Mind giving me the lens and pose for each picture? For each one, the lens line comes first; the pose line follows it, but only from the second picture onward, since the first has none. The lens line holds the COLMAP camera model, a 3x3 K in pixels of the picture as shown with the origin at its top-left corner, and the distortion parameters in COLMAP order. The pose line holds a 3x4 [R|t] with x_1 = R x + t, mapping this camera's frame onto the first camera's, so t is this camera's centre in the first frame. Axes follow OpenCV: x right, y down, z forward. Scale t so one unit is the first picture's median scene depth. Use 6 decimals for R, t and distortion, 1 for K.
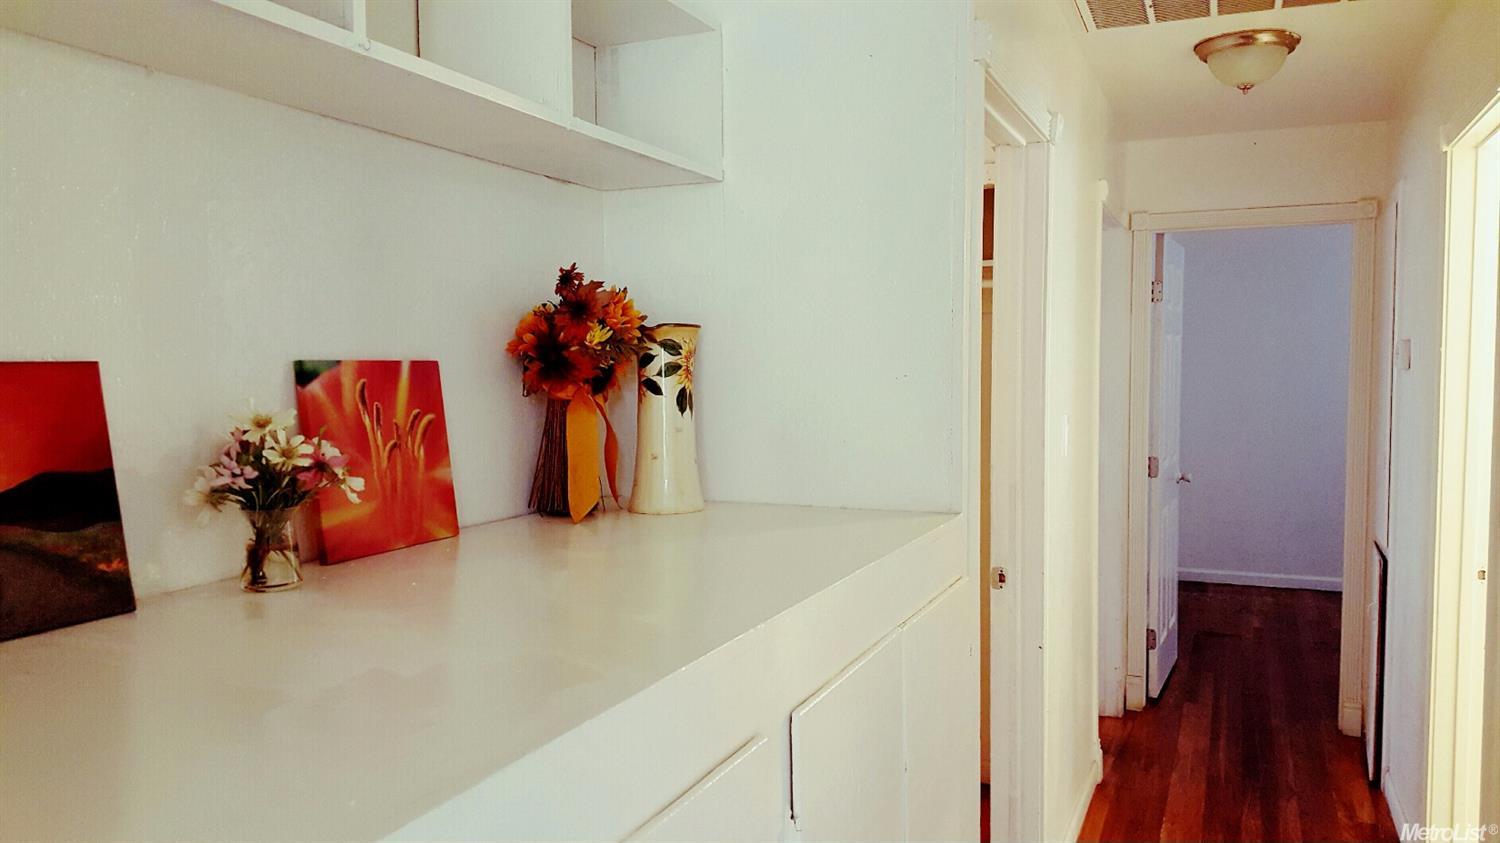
lens RADIAL K [[1105.0, 0, 738.5], [0, 1105.0, 429.1], [0, 0, 1]] dist [0.115143, -0.180847]
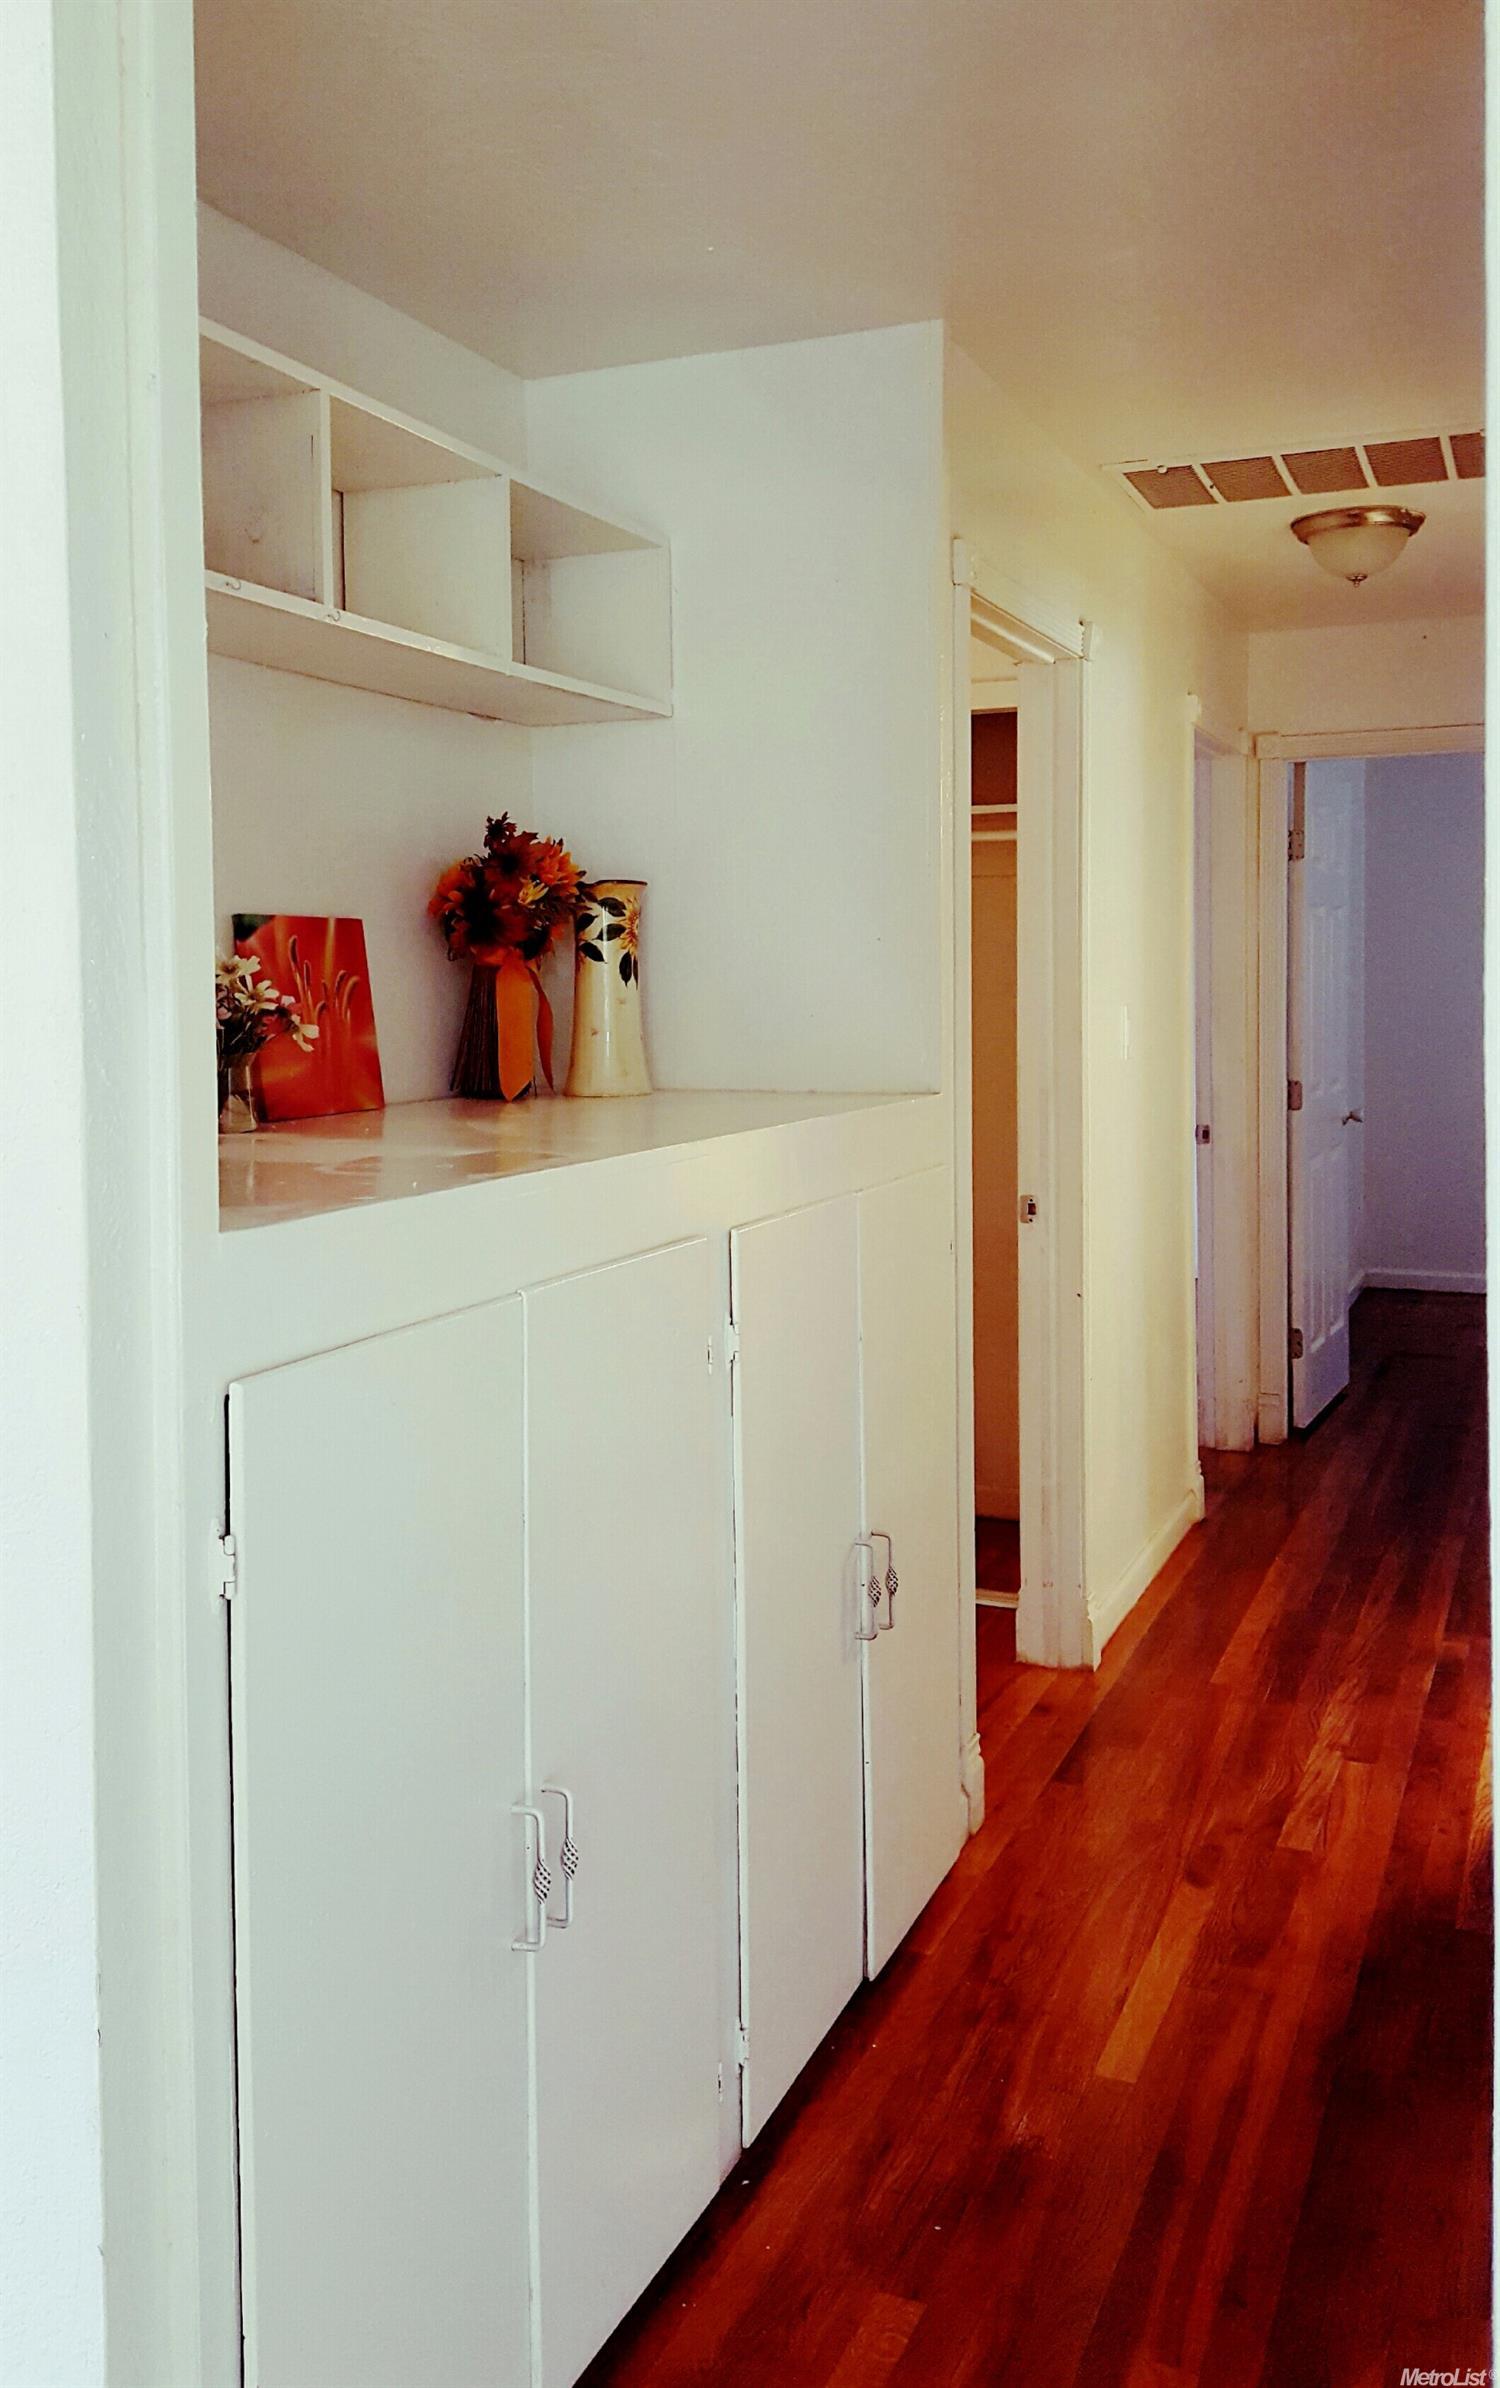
lens RADIAL K [[1940.3, 0, 752.0], [0, 1940.3, 1046.2], [0, 0, 1]] dist [0.071434, -0.000296]
pose [[0.999810, -0.002629, 0.019339, 0.019268], [0.003027, 0.999784, -0.020563, 0.069266], [-0.019281, 0.020618, 0.999602, -0.546191]]
